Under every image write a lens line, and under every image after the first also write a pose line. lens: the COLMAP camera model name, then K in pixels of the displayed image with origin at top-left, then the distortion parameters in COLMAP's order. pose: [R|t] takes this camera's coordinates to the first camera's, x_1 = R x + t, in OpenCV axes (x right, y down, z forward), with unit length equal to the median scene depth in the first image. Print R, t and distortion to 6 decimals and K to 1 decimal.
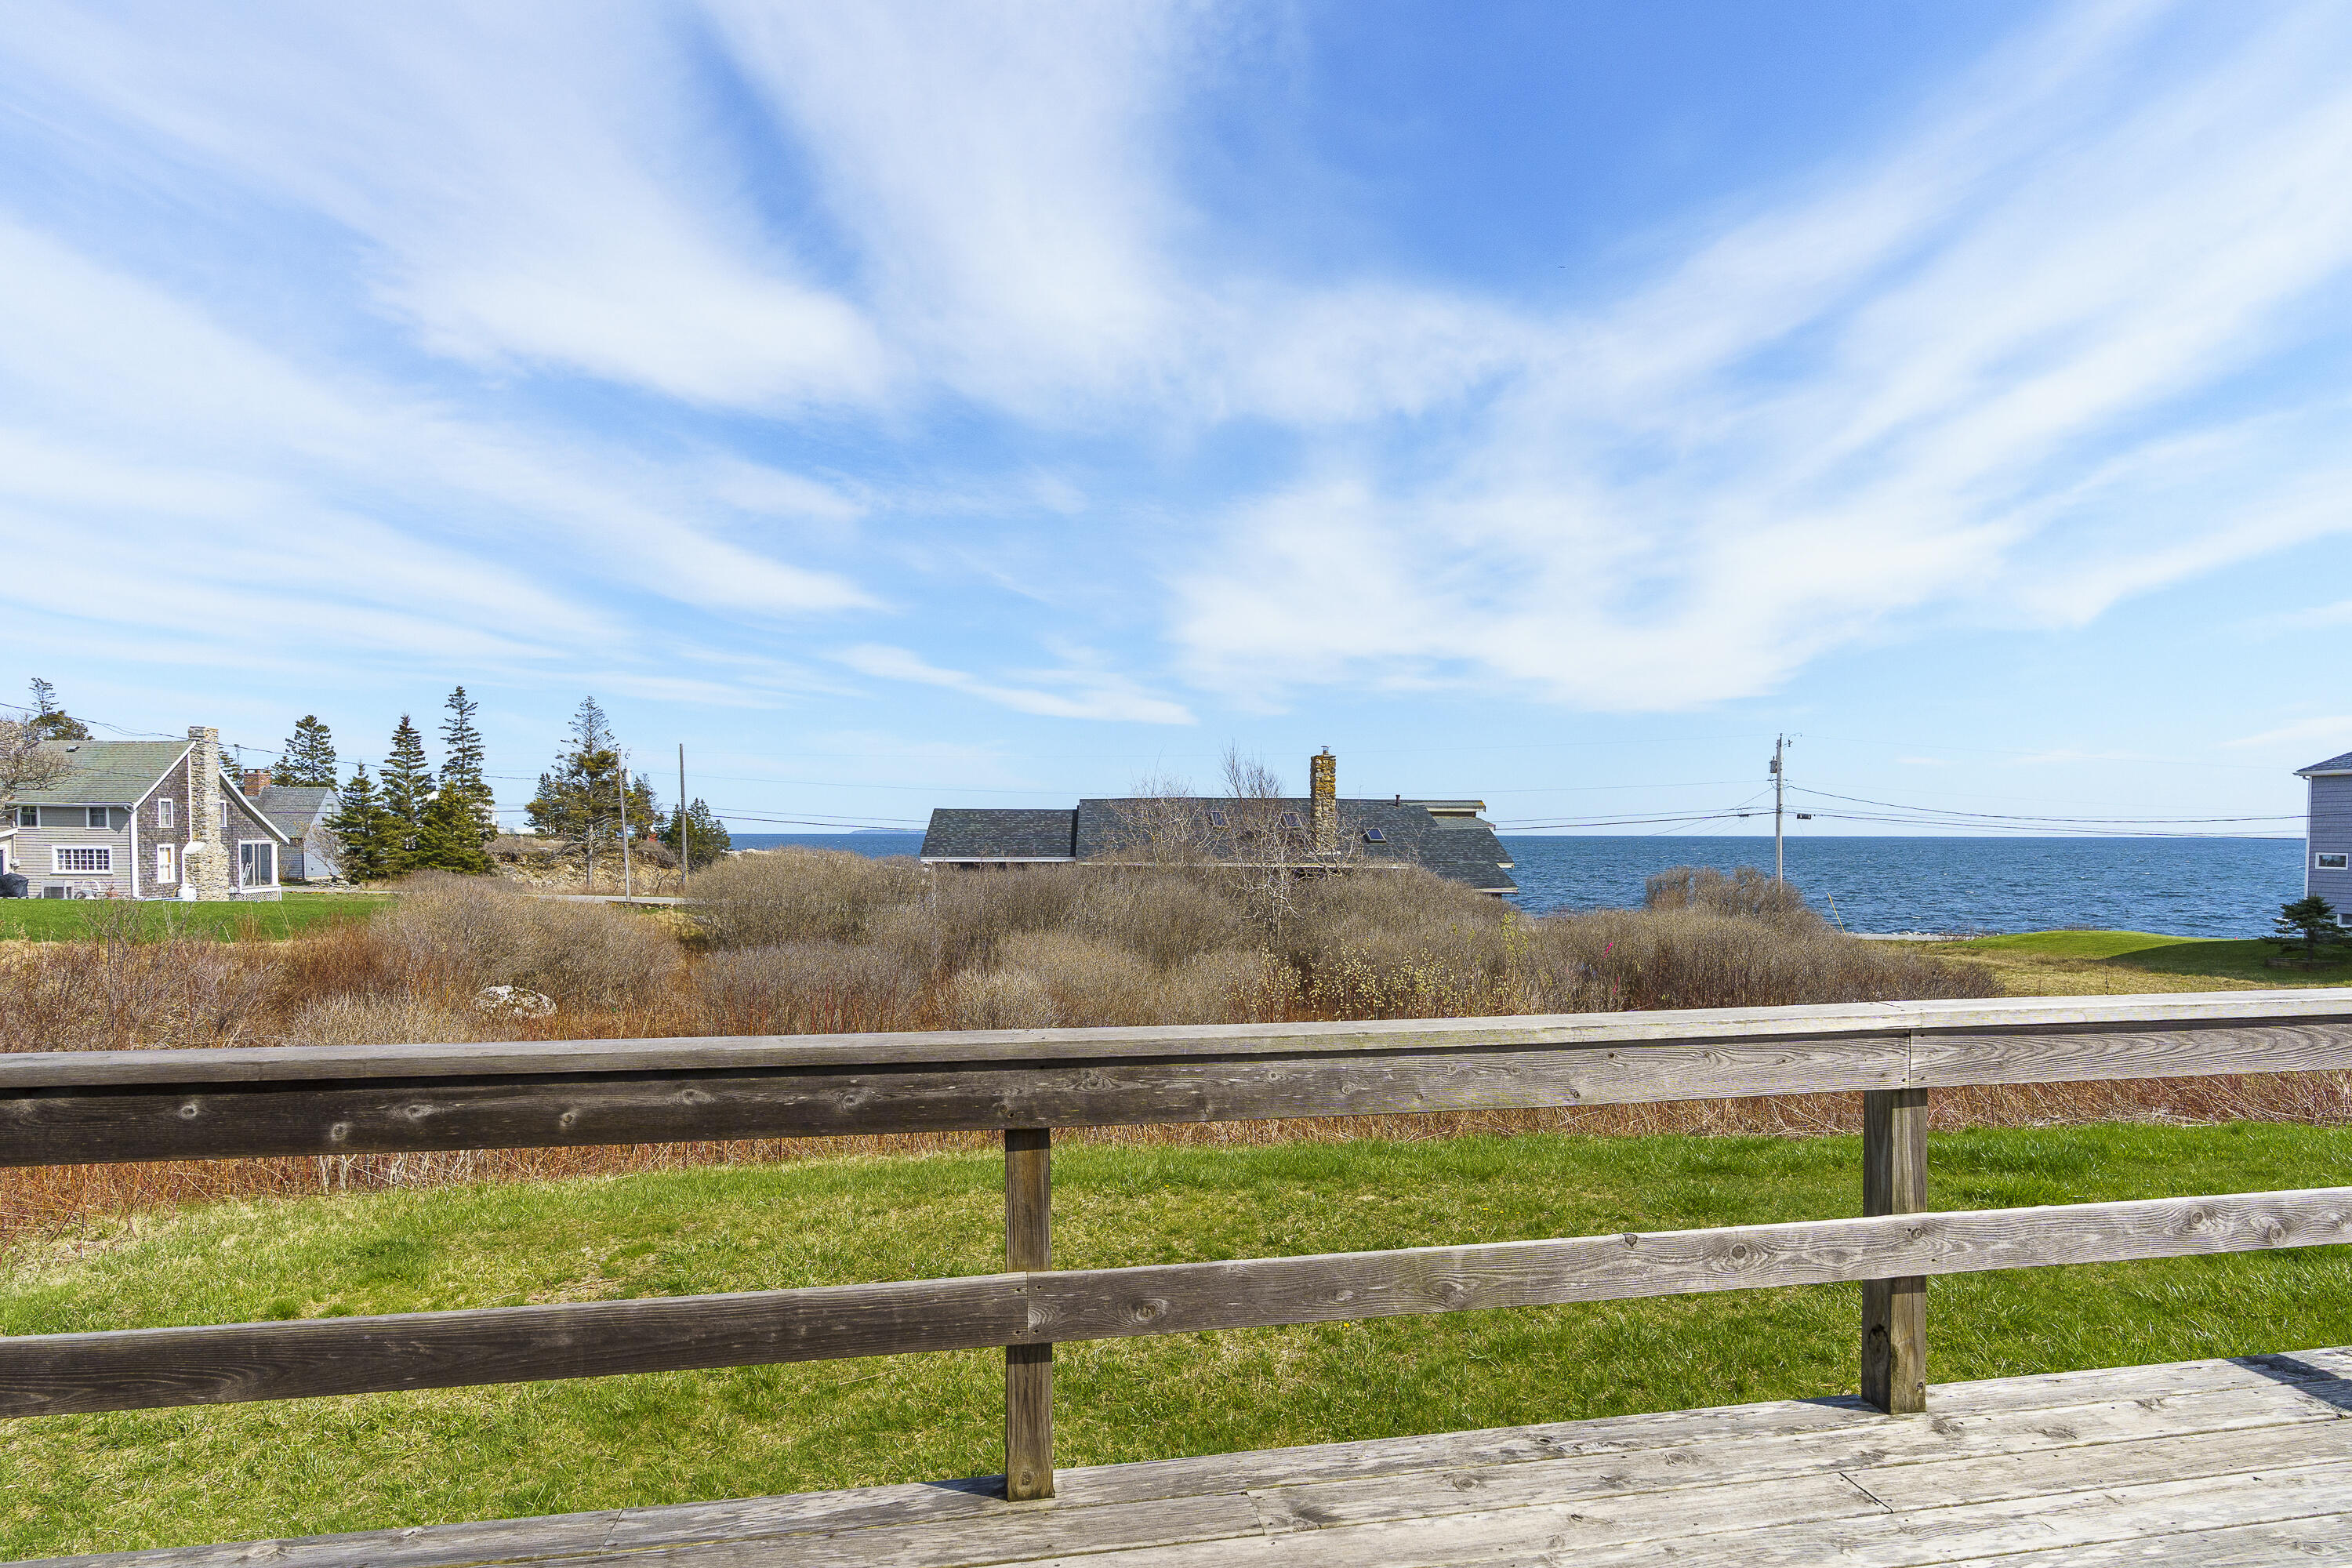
lens RADIAL K [[1160.5, 0, 1158.0], [0, 1160.5, 885.5], [0, 0, 1]] dist [-0.005439, -0.000111]
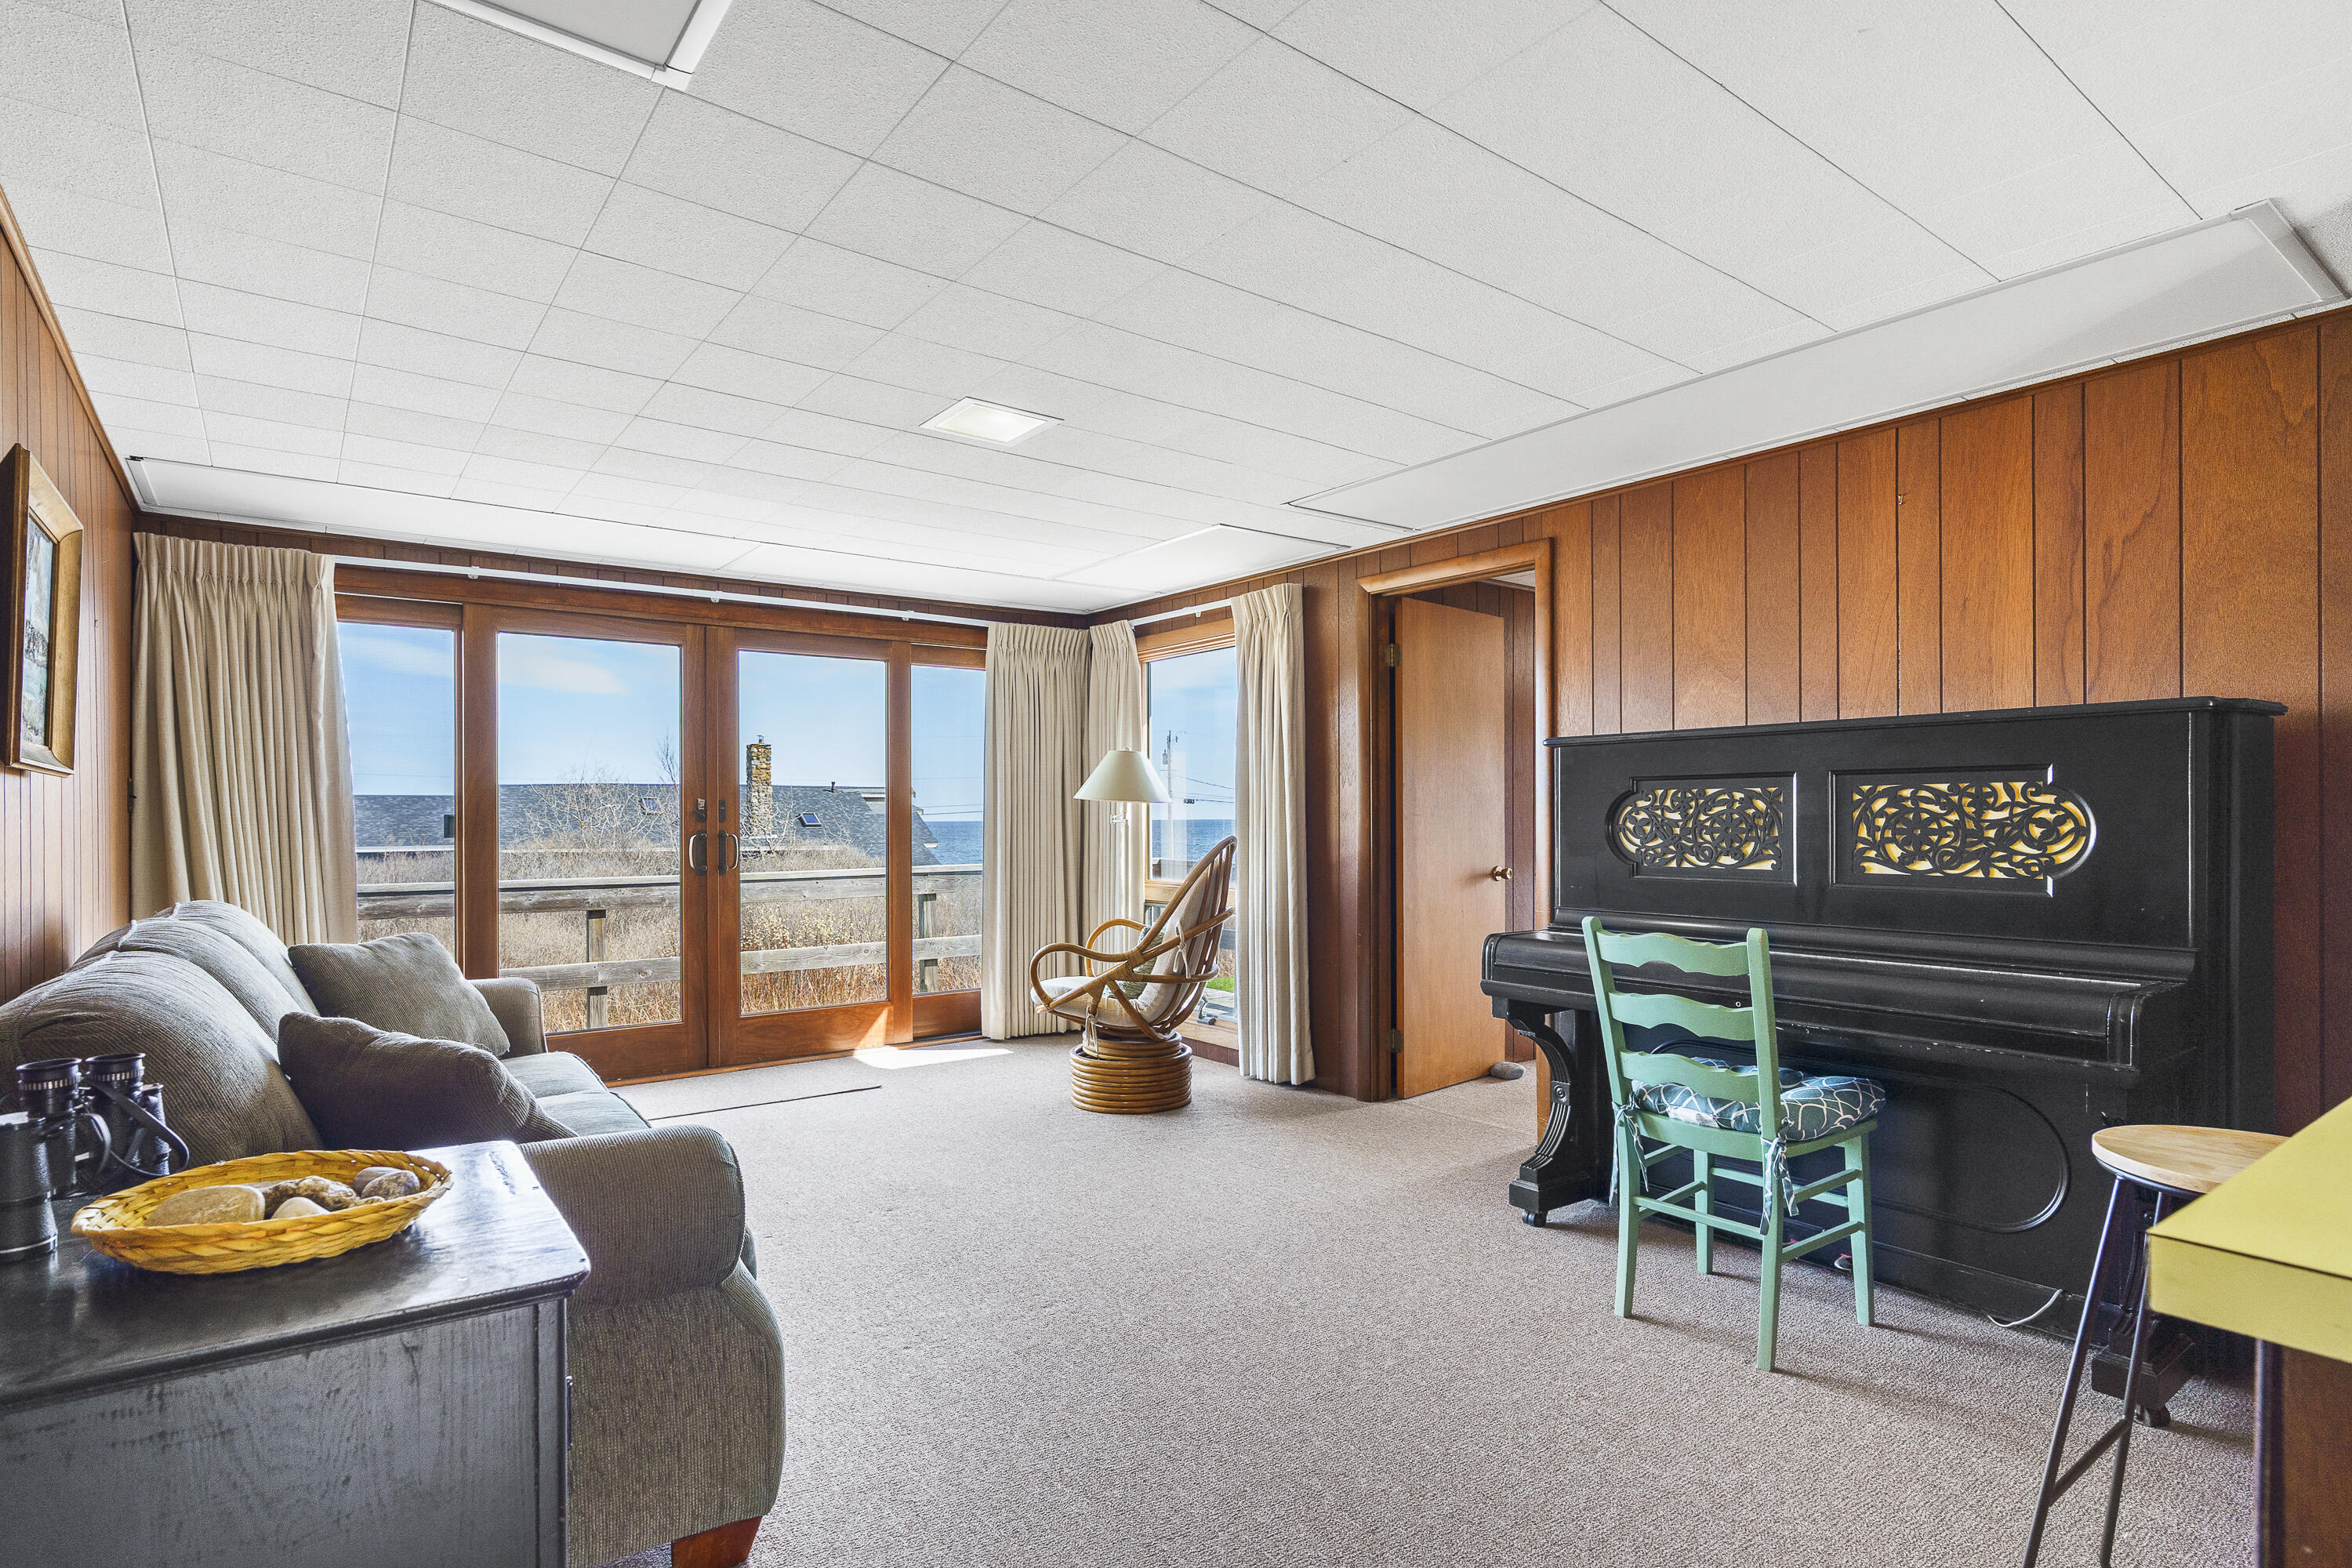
lens RADIAL K [[1191.5, 0, 1169.5], [0, 1191.5, 816.5], [0, 0, 1]] dist [-0.003826, 0.000094]
pose [[0.893880, -0.008053, 0.448233, -0.008723], [0.029236, 0.998757, -0.040359, 0.007311], [-0.447351, 0.049181, 0.893005, -0.117704]]
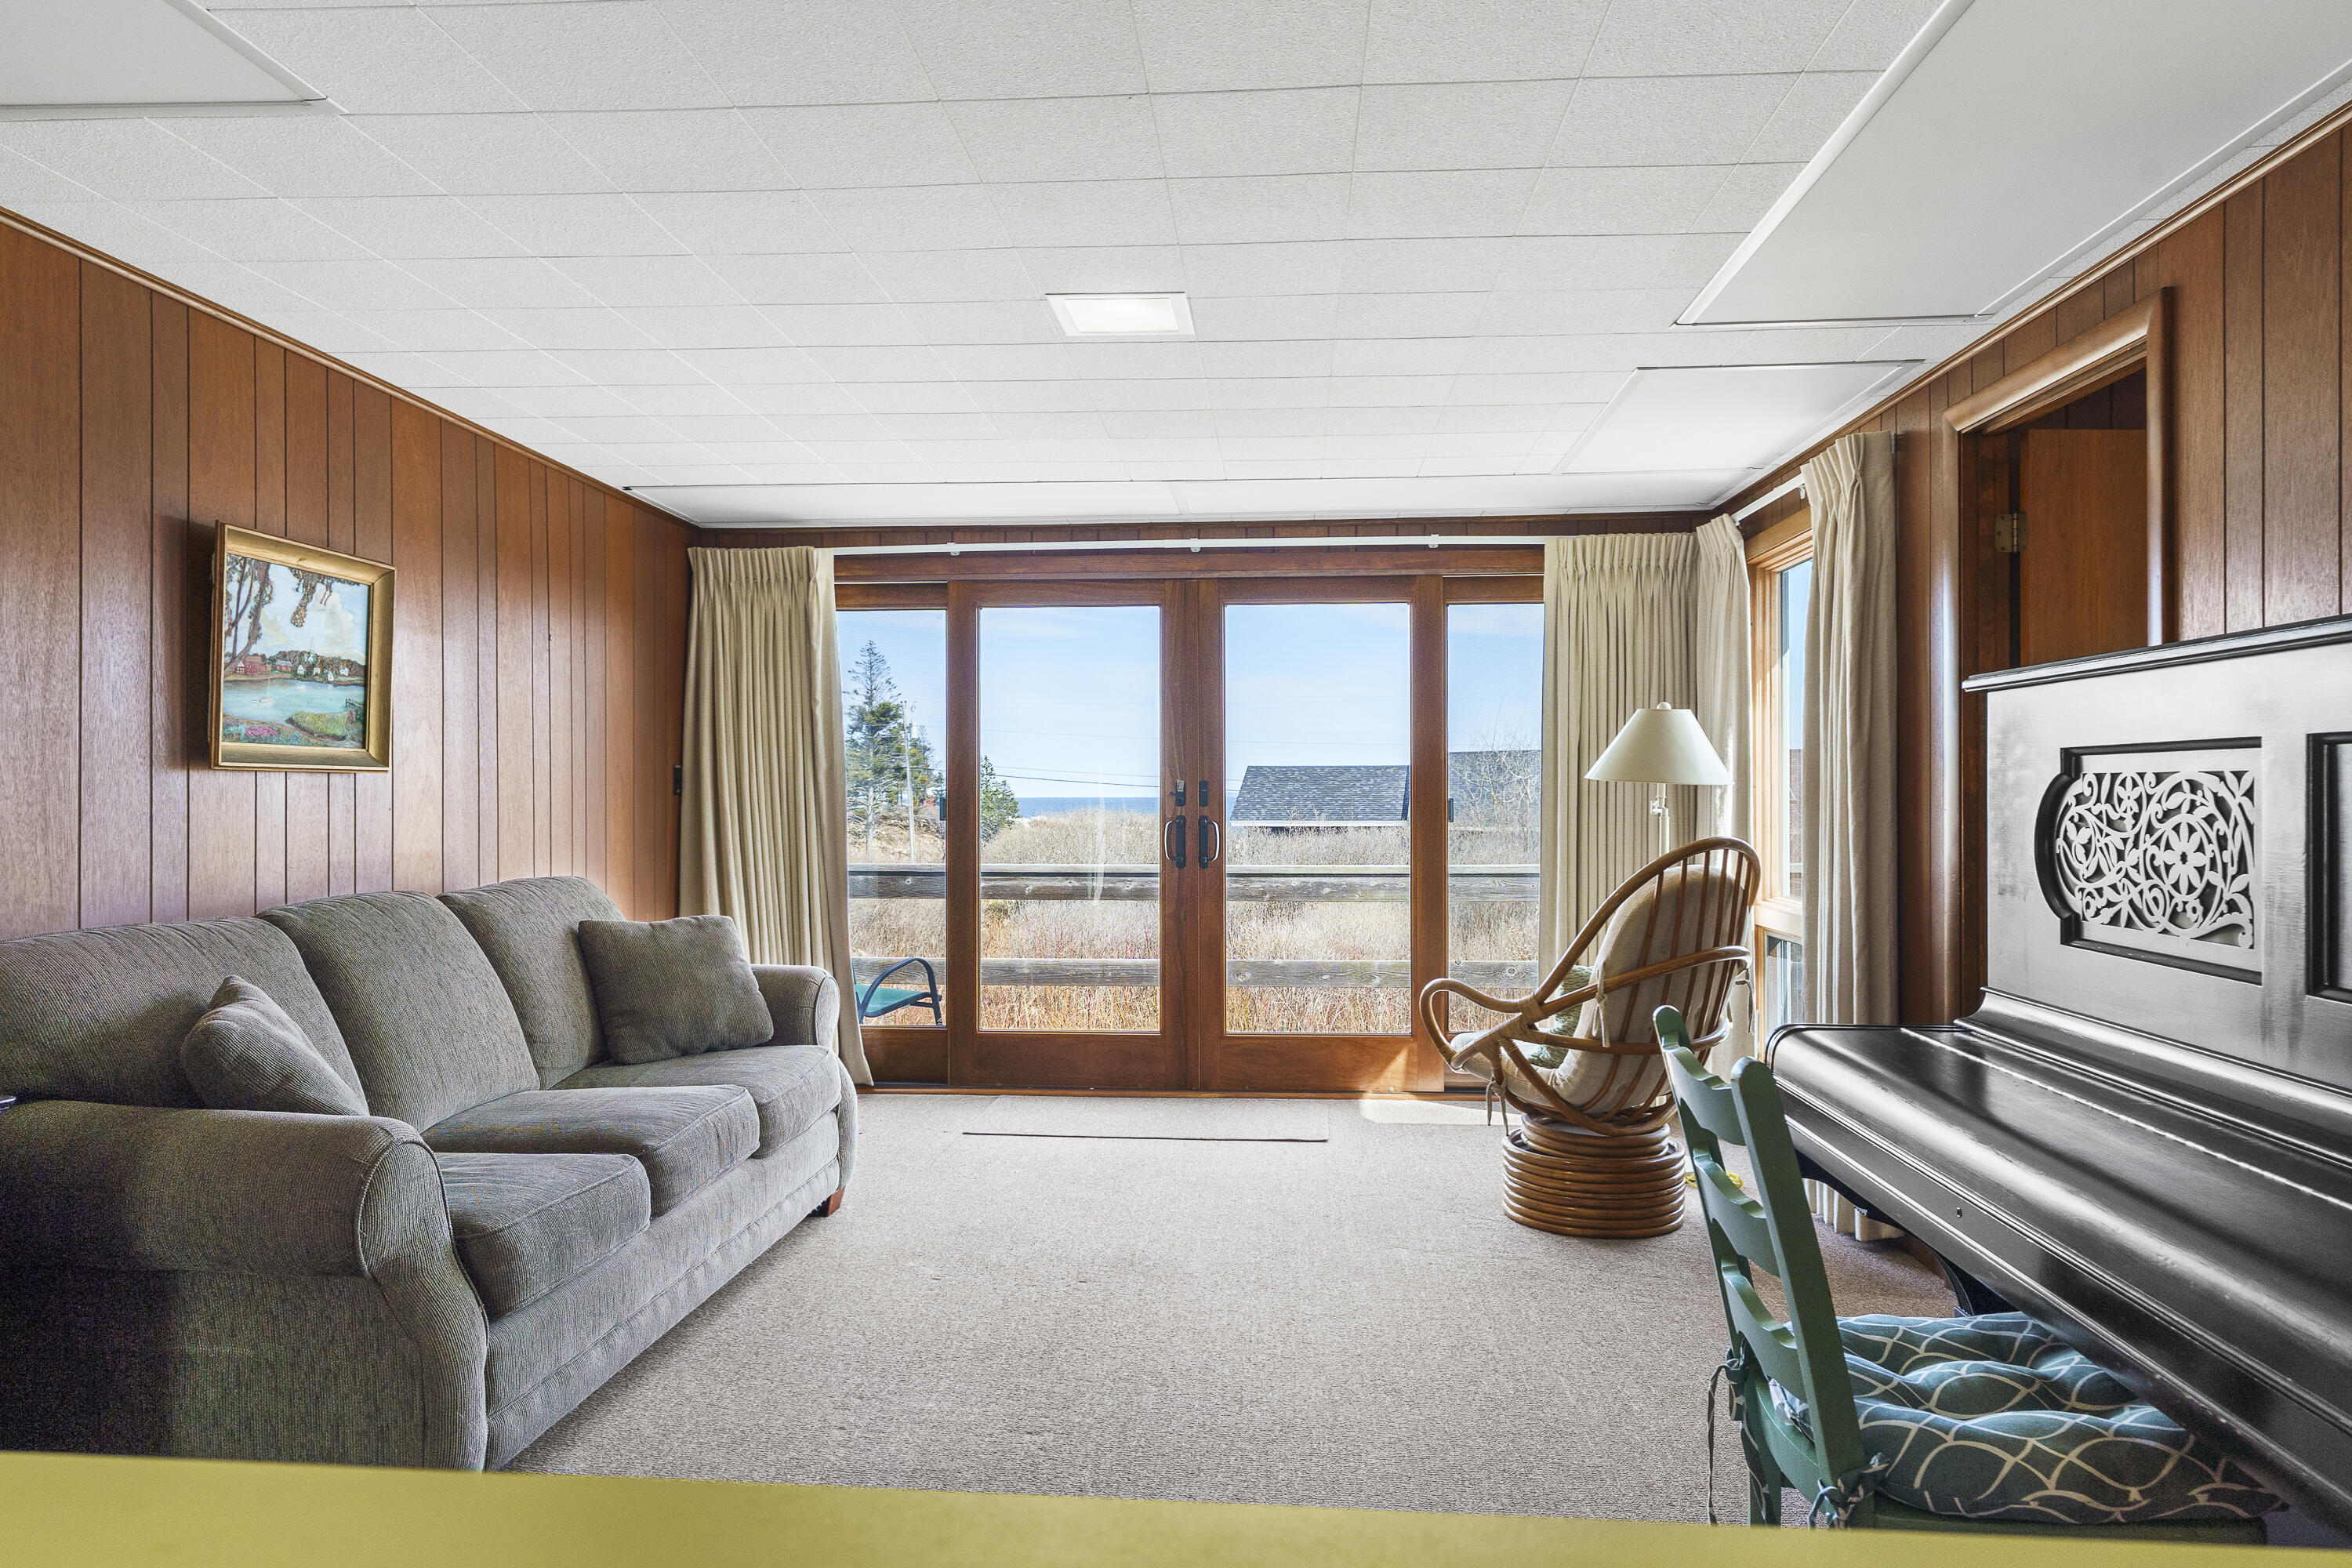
lens RADIAL K [[1520.7, 0, 1176.0], [0, 1520.7, 784.0], [0, 0, 1]] dist [0.002219, 0.002831]
pose [[0.969388, -0.005975, -0.245462, 0.035194], [-0.006874, 0.998652, -0.051455, 0.006586], [0.245439, 0.051567, 0.968040, -0.118730]]
